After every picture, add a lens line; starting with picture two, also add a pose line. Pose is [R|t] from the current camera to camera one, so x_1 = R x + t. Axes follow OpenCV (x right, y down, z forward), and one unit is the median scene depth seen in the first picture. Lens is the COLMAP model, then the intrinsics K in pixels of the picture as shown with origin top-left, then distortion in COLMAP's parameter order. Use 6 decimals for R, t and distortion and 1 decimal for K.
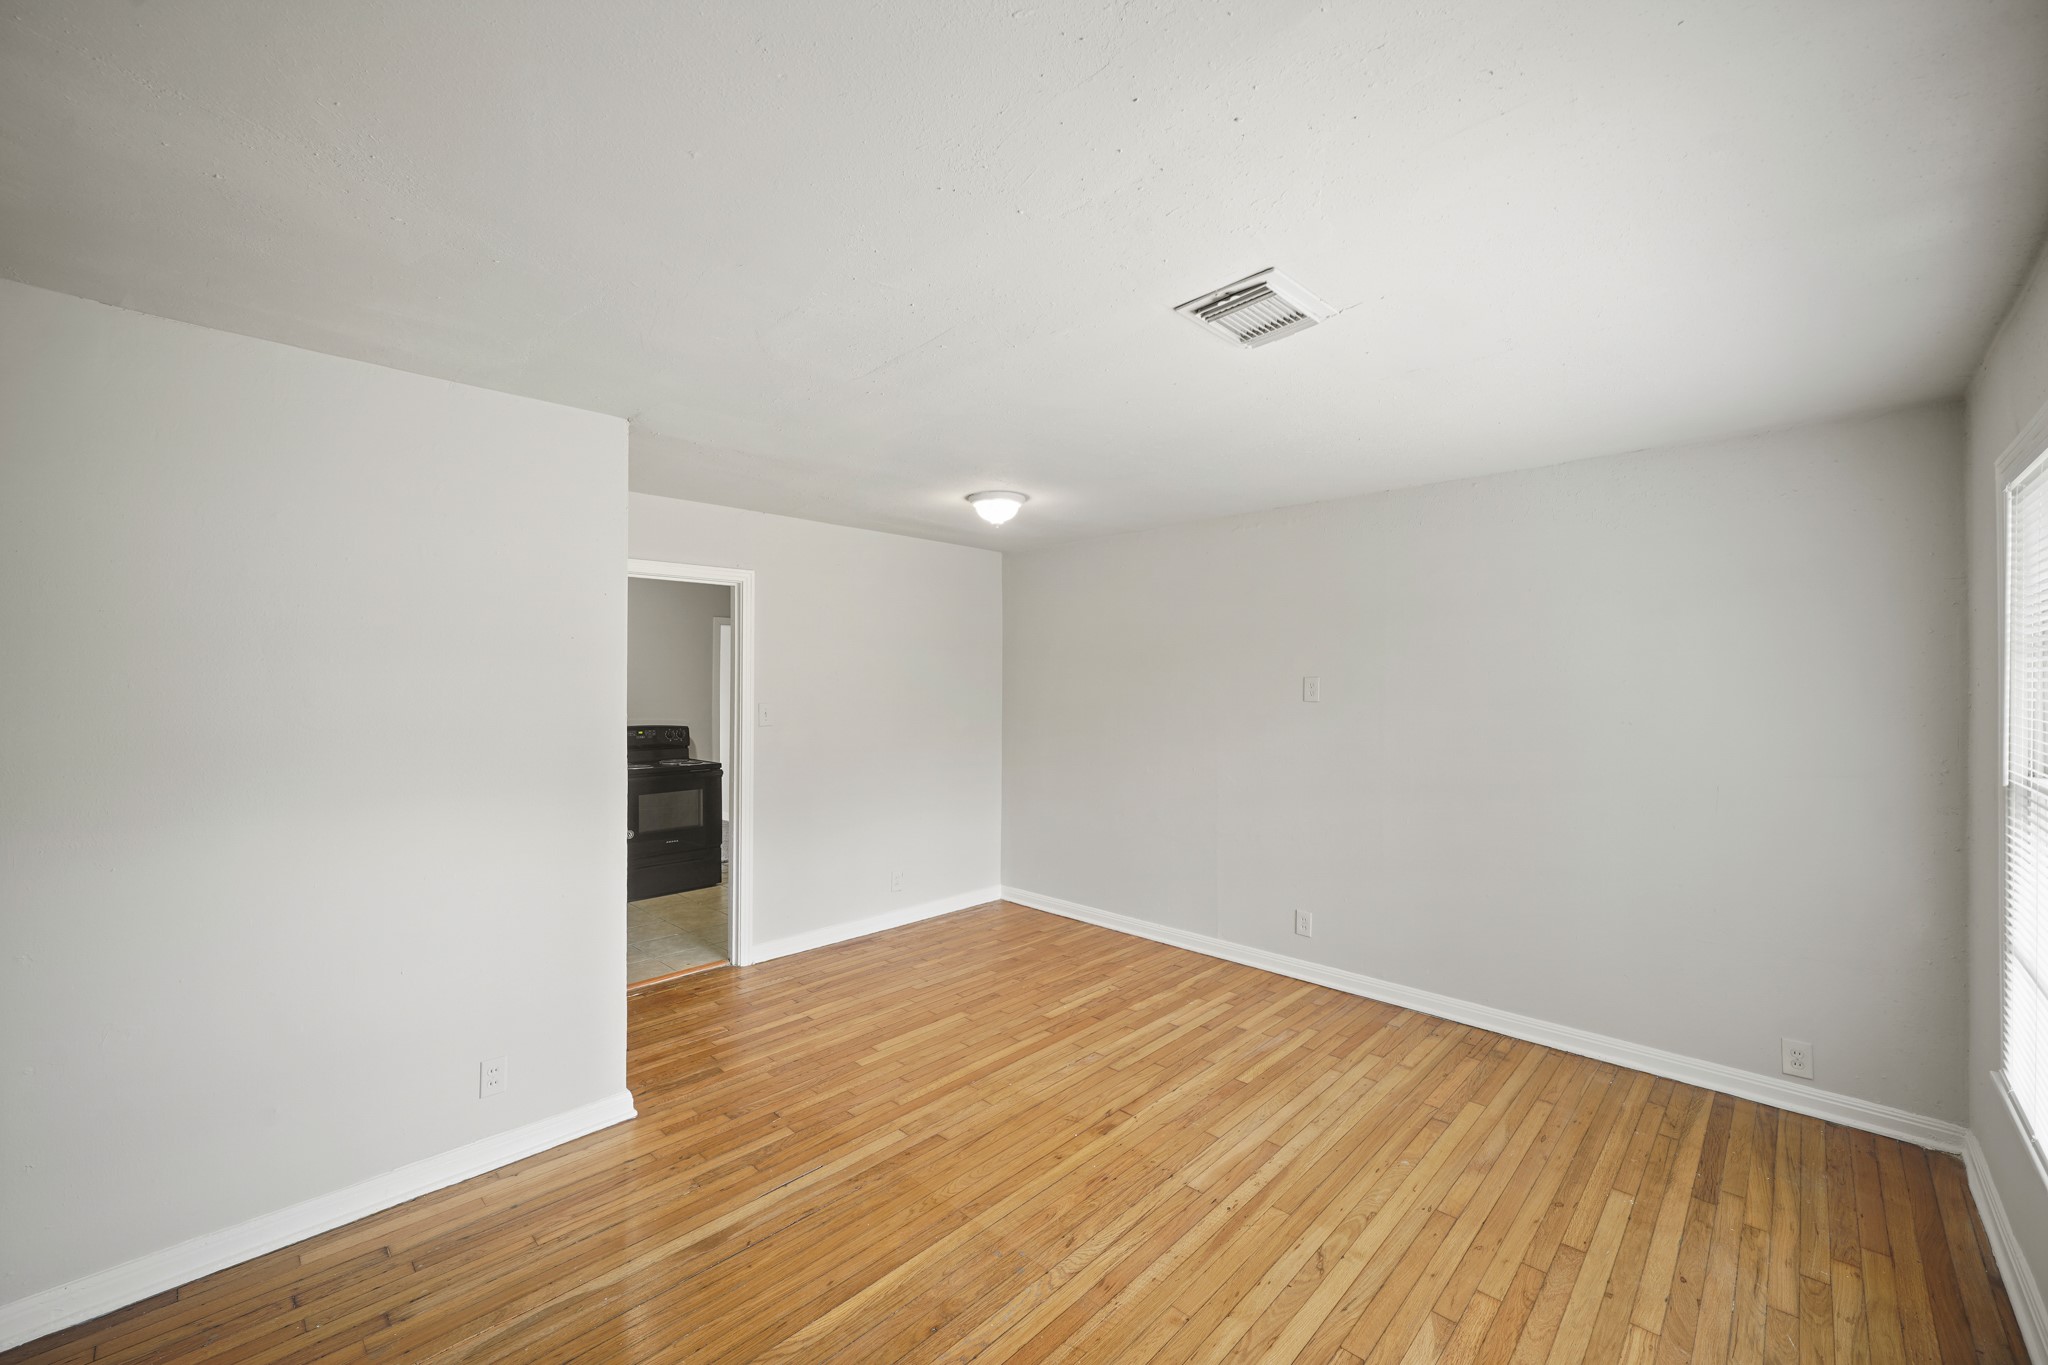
lens RADIAL K [[824.3, 0, 1029.5], [0, 824.3, 682.1], [0, 0, 1]] dist [0.000251, 0.000027]
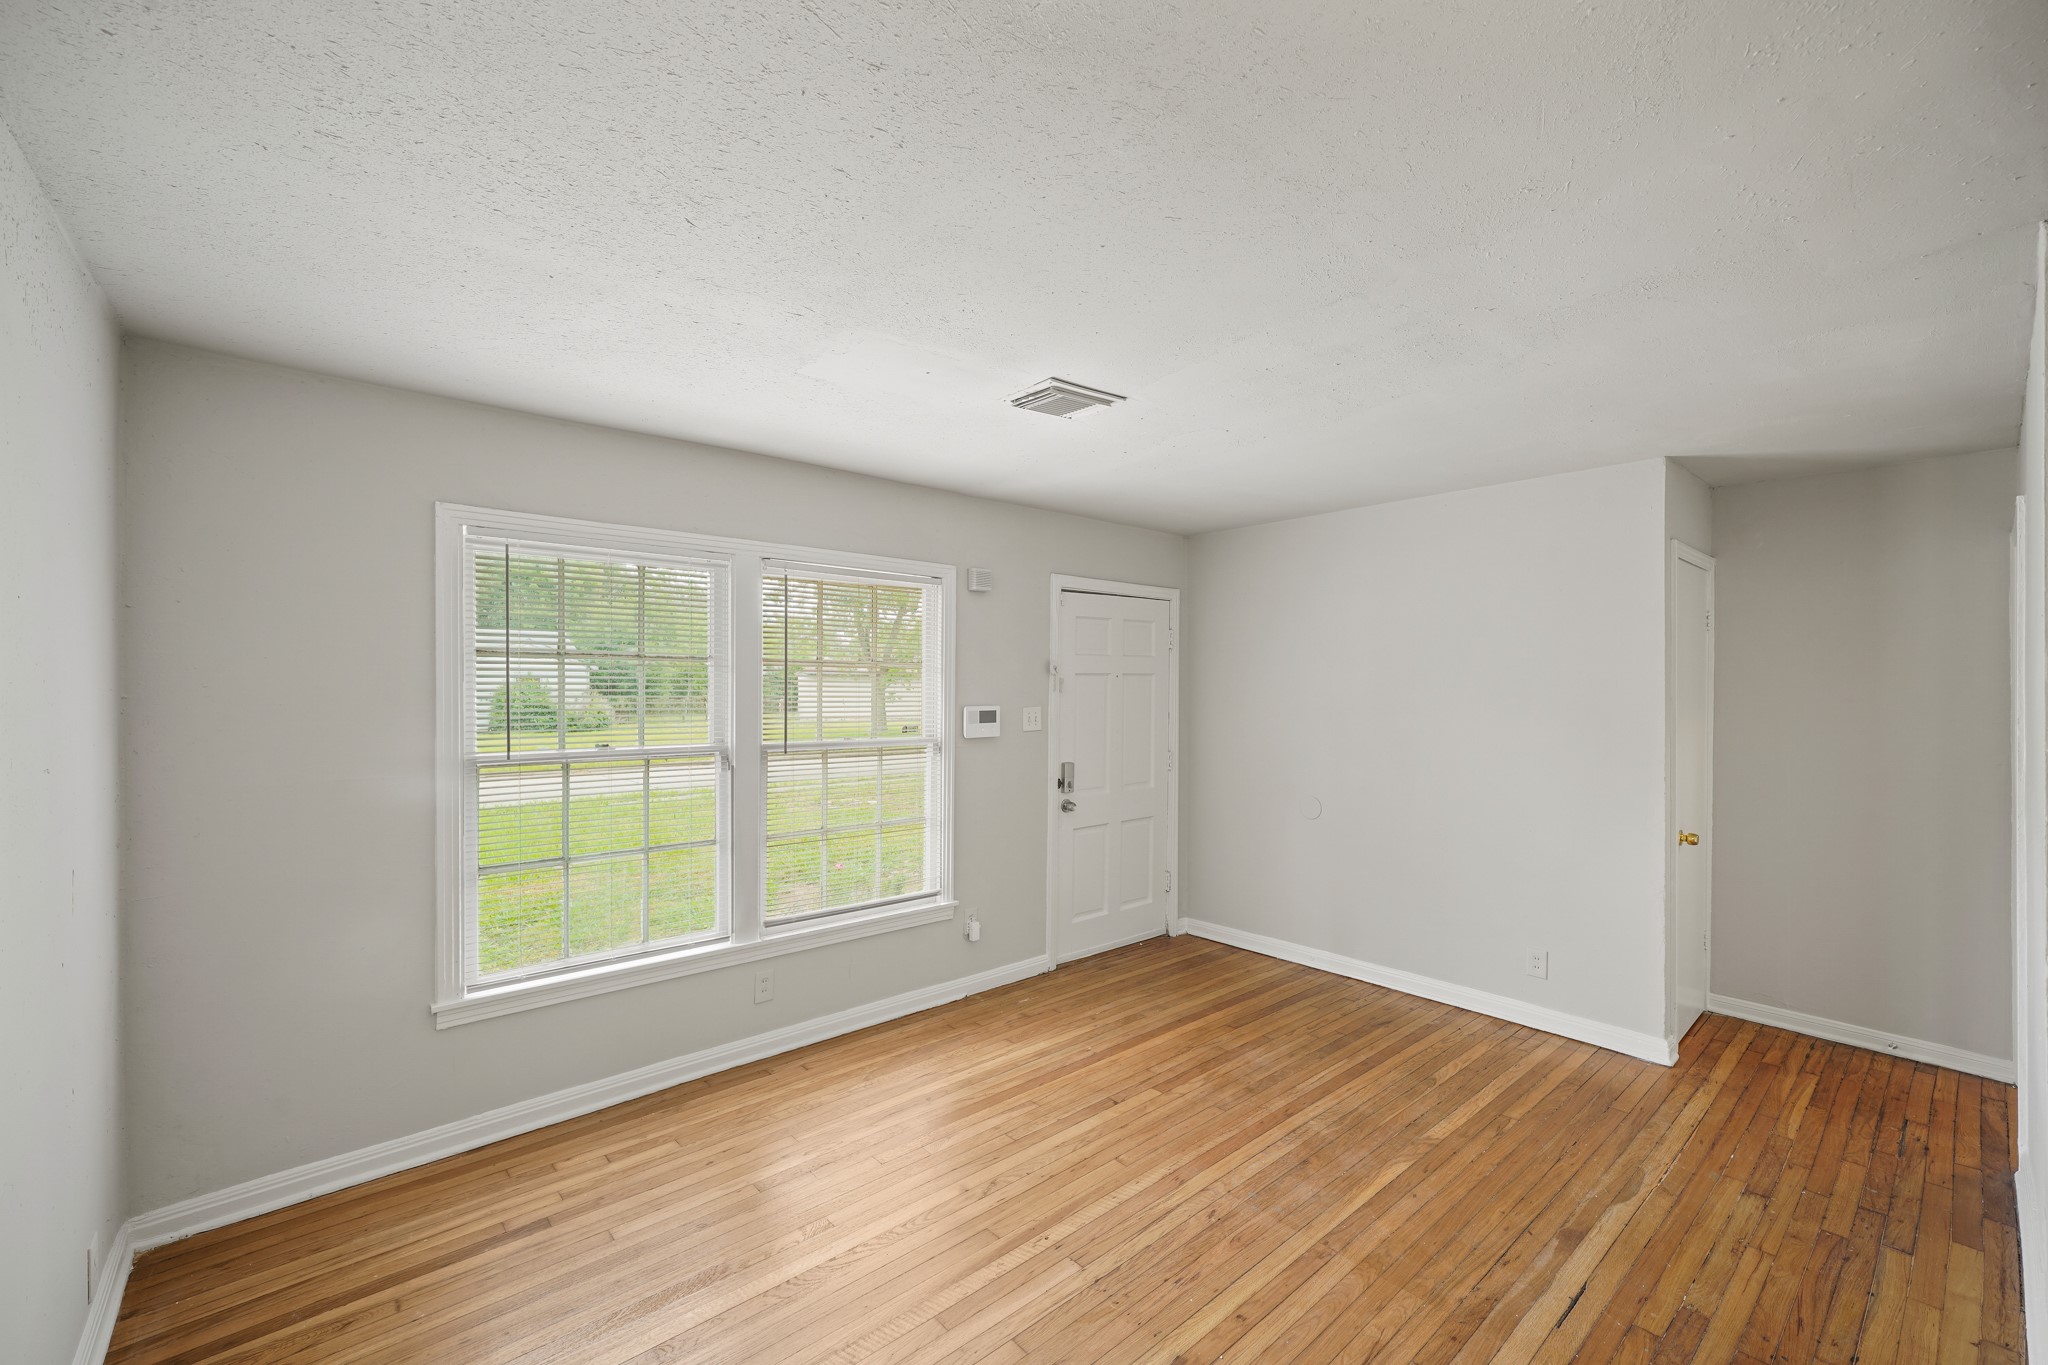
lens RADIAL K [[824.3, 0, 1017.5], [0, 824.3, 682.5], [0, 0, 1]] dist [0.000251, 0.000027]
pose [[-0.994764, -0.001167, 0.102196, 0.182252], [-0.000820, 0.999994, 0.003441, -0.007669], [-0.102199, 0.003340, -0.994758, 1.992848]]
